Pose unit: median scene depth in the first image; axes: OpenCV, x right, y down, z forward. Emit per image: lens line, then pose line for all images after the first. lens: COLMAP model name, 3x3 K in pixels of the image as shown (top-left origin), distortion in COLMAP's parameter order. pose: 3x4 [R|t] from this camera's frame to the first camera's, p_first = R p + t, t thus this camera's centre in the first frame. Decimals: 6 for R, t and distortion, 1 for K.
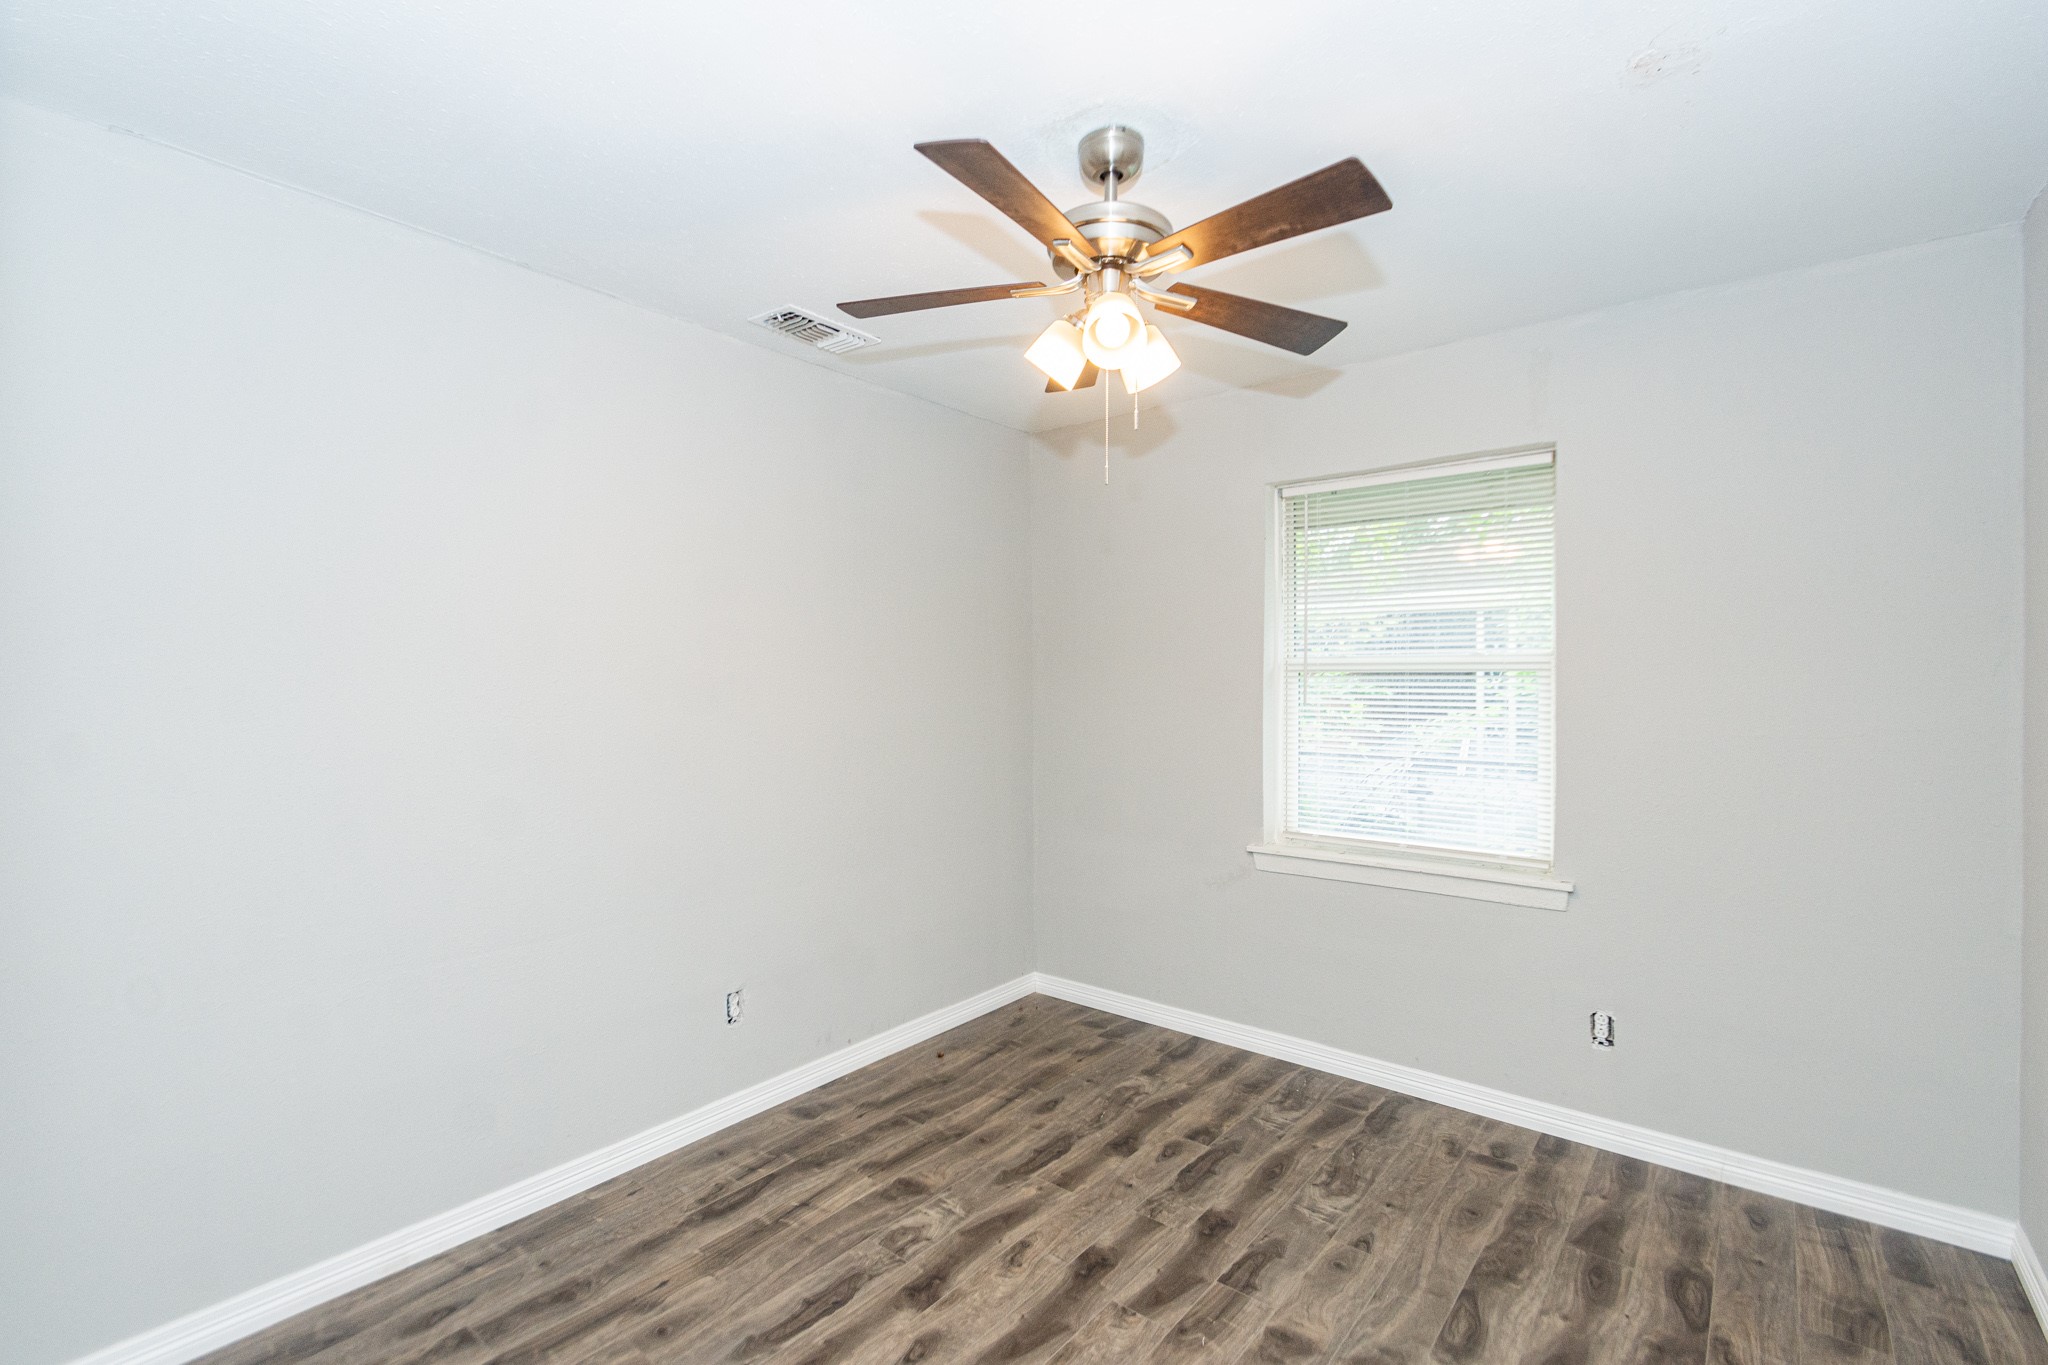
lens RADIAL K [[917.3, 0, 1022.1], [0, 917.3, 681.7], [0, 0, 1]] dist [-0.003666, -0.001596]
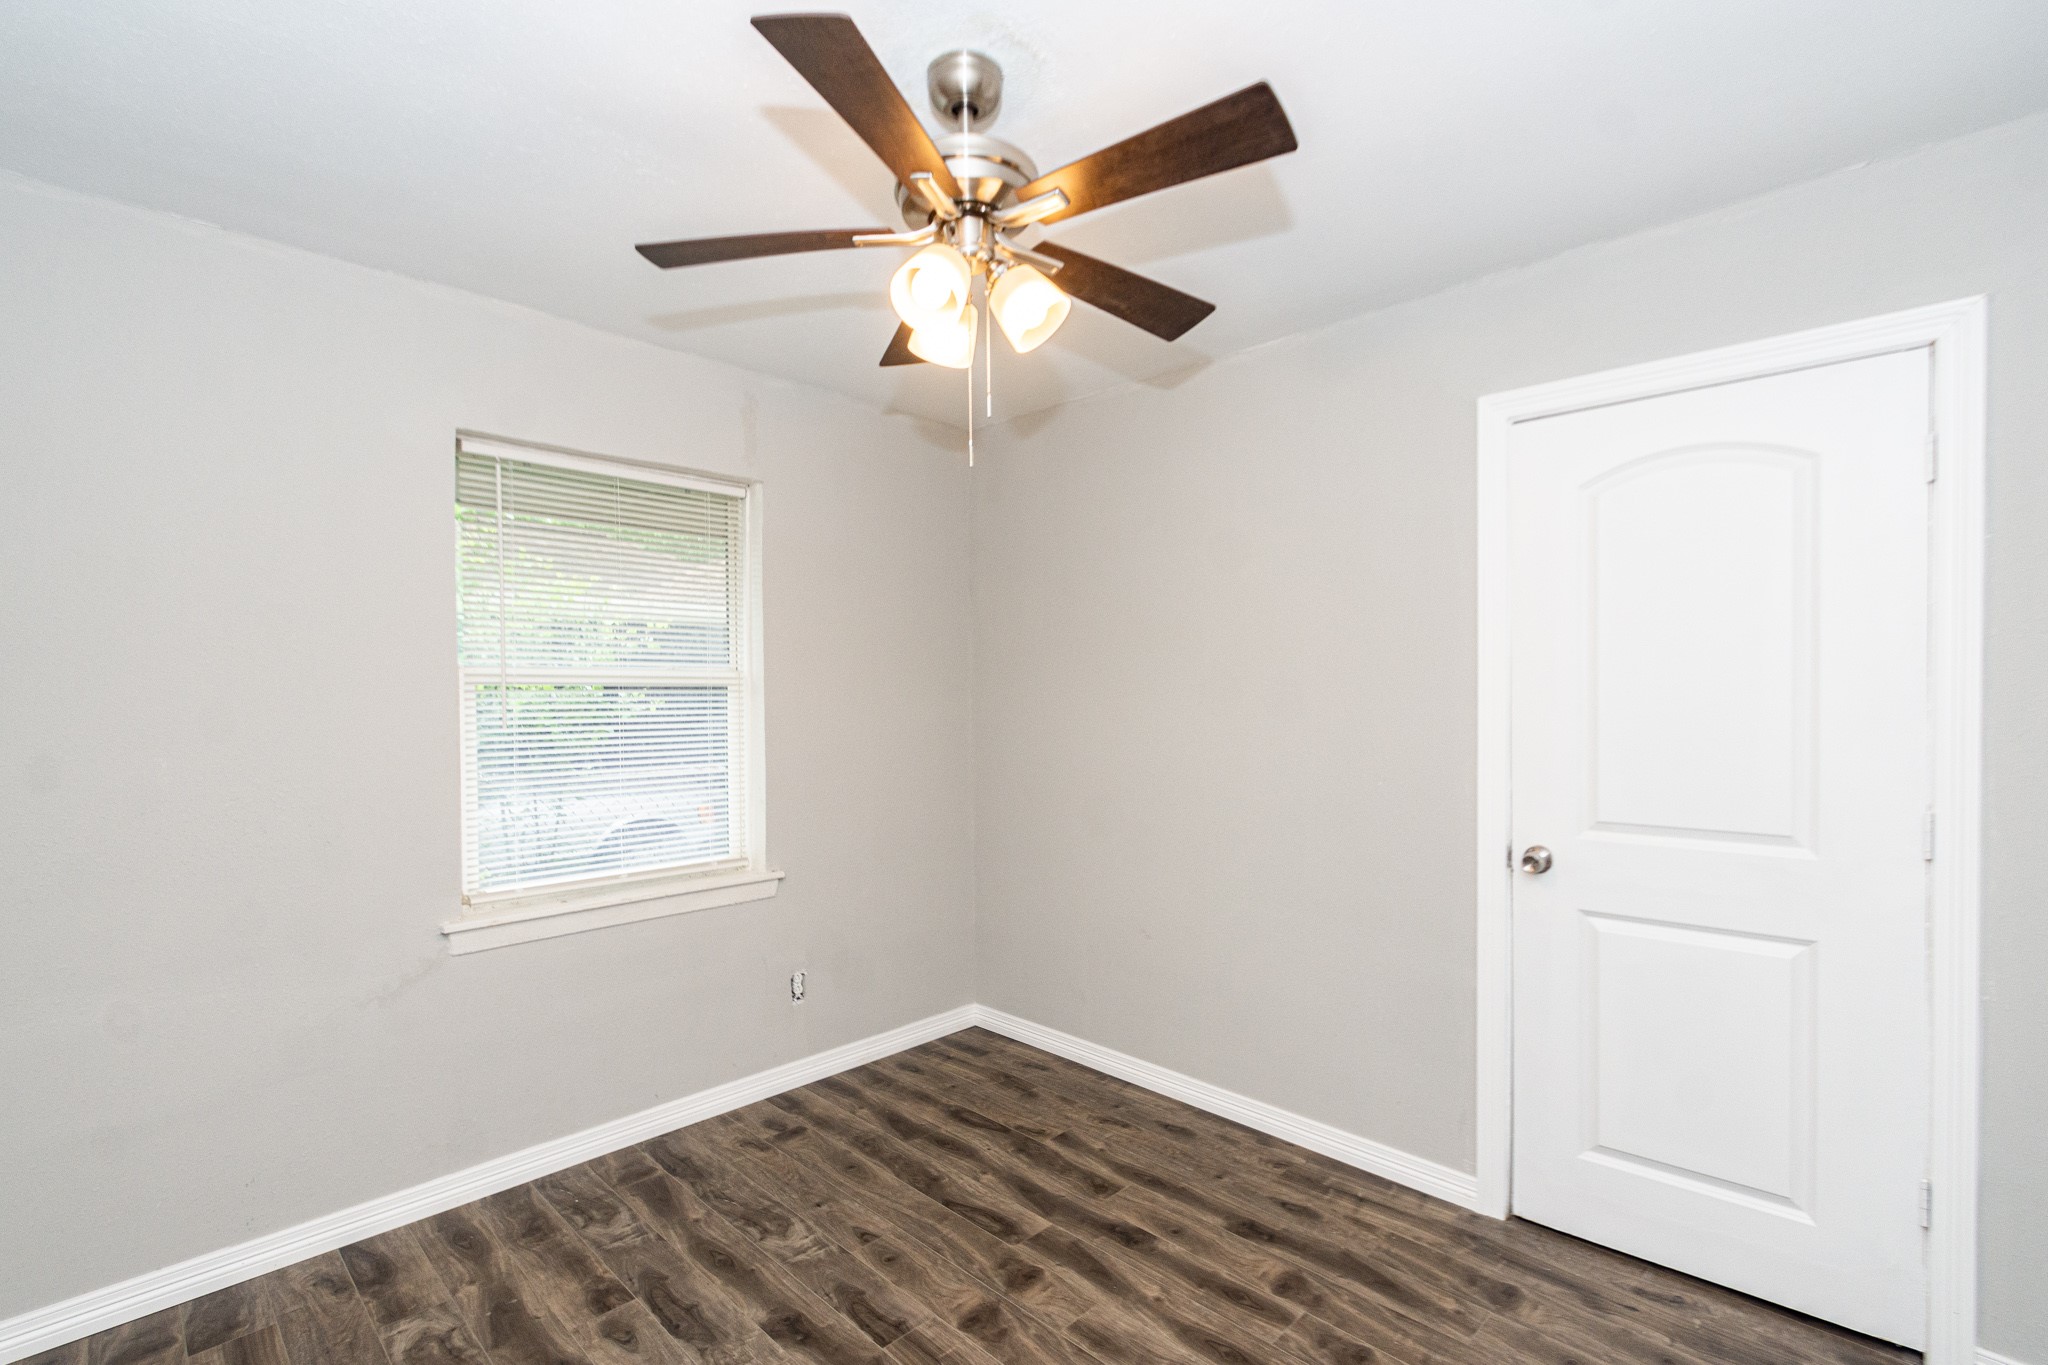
lens RADIAL K [[917.3, 0, 1038.8], [0, 917.3, 695.0], [0, 0, 1]] dist [-0.003666, -0.001596]
pose [[0.080429, -0.004508, 0.996750, -0.555878], [0.003123, 0.999986, 0.004270, -0.004722], [-0.996755, 0.002769, 0.080441, 0.617995]]
